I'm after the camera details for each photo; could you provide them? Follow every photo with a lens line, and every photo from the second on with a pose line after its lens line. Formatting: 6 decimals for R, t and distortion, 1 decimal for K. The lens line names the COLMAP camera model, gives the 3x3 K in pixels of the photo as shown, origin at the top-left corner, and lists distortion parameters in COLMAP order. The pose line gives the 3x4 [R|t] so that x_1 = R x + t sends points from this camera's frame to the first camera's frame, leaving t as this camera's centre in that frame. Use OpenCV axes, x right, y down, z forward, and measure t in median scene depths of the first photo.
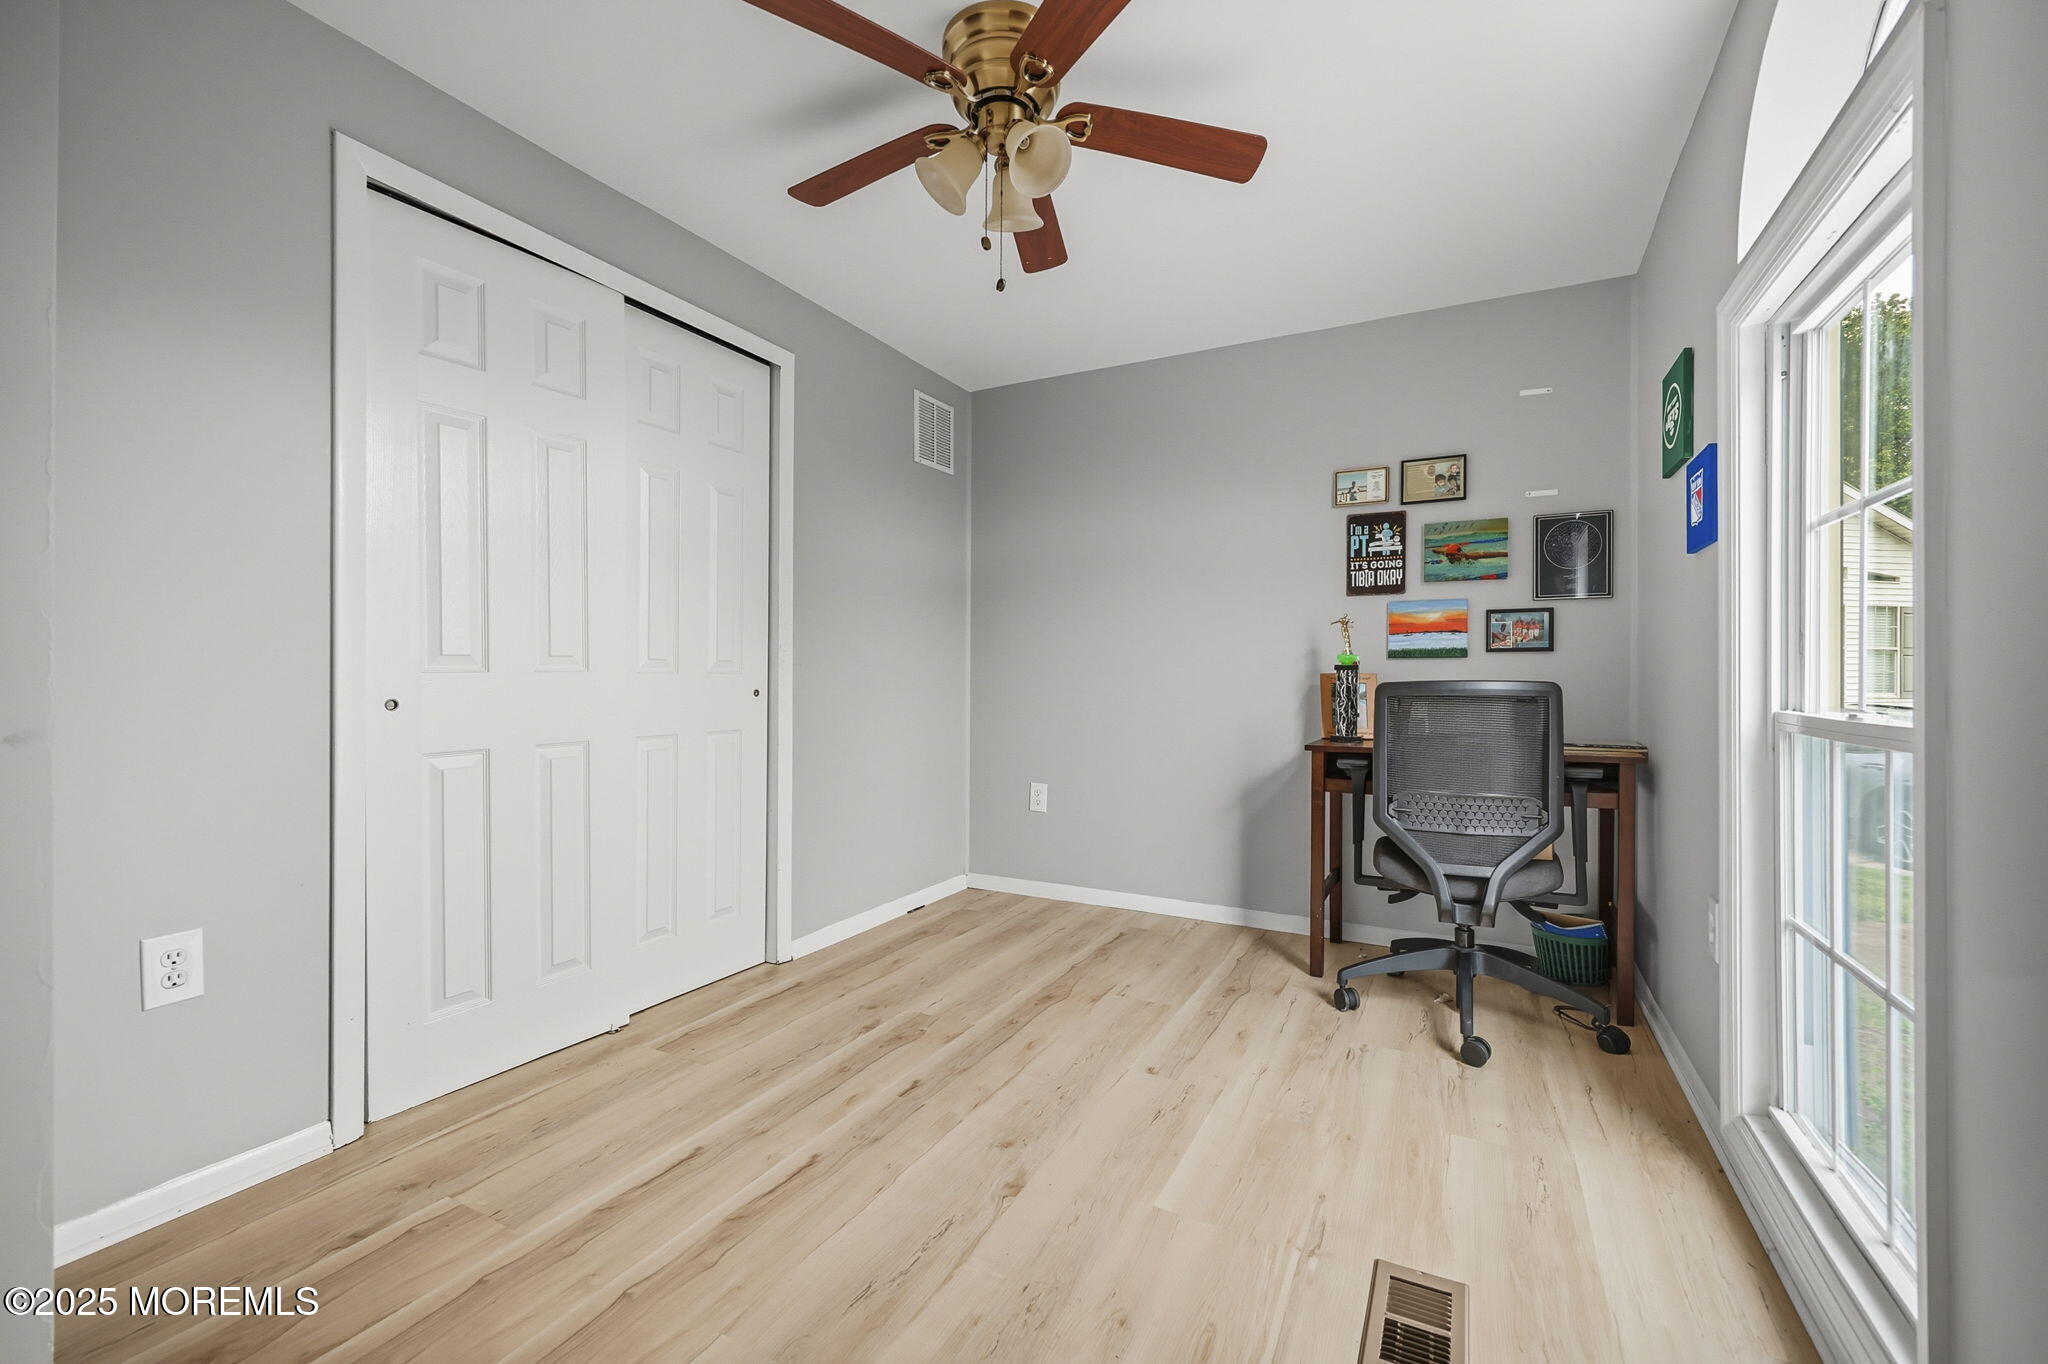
lens RADIAL K [[855.0, 0, 1032.5], [0, 855.0, 677.3], [0, 0, 1]] dist [0.010685, 0.000015]
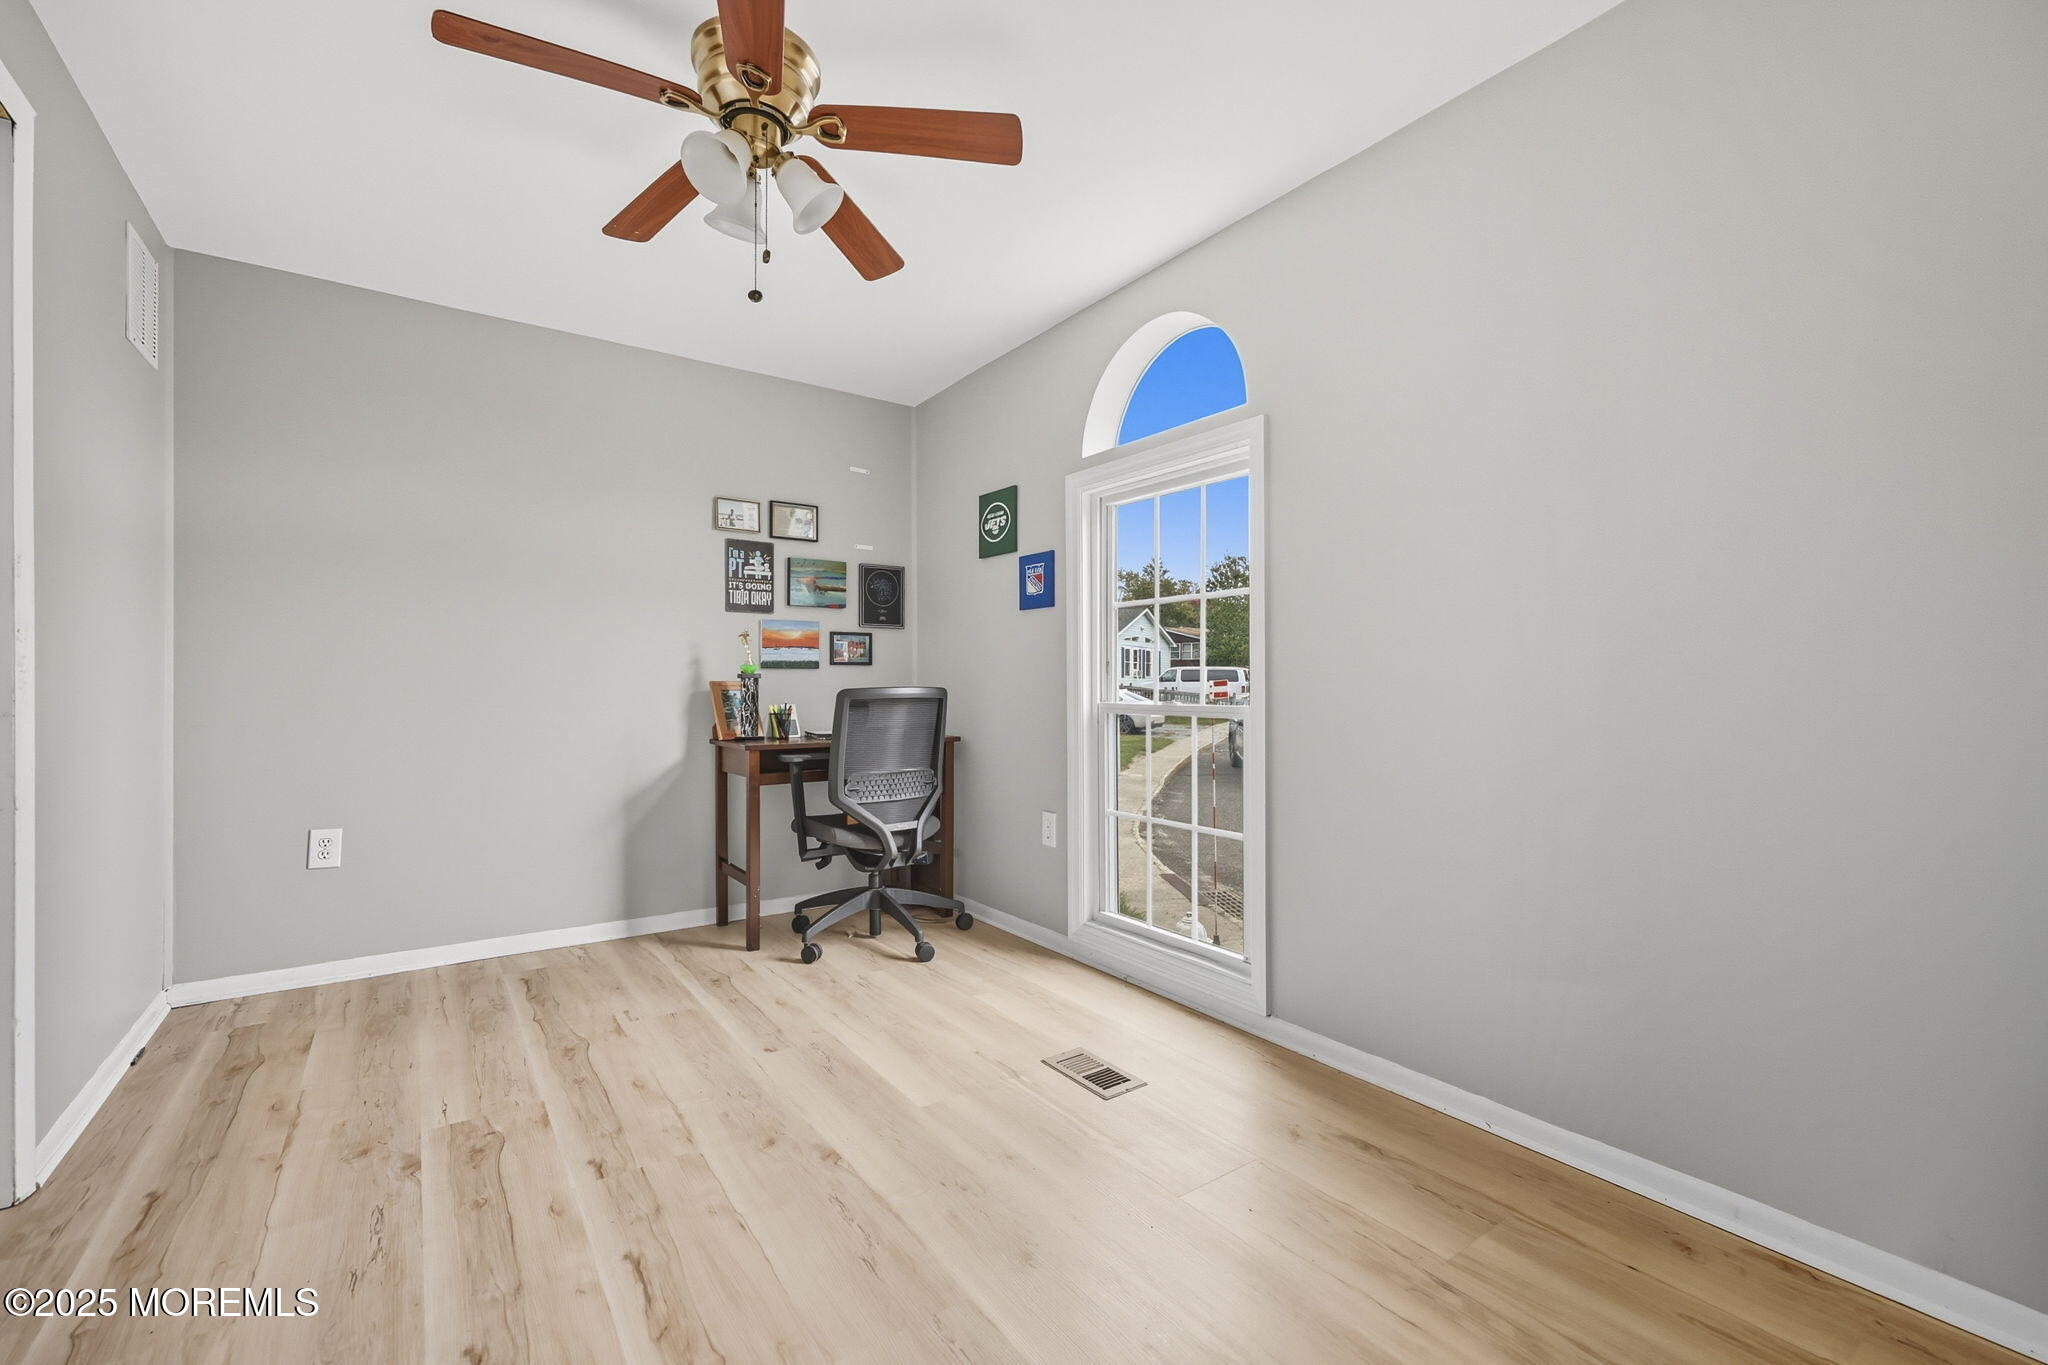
lens RADIAL K [[855.0, 0, 1036.5], [0, 855.0, 684.6], [0, 0, 1]] dist [0.010685, 0.000015]
pose [[0.452594, -0.001413, 0.891716, -0.467410], [-0.000002, 0.999999, 0.001586, -0.001795], [-0.891717, -0.000720, 0.452593, 0.148681]]
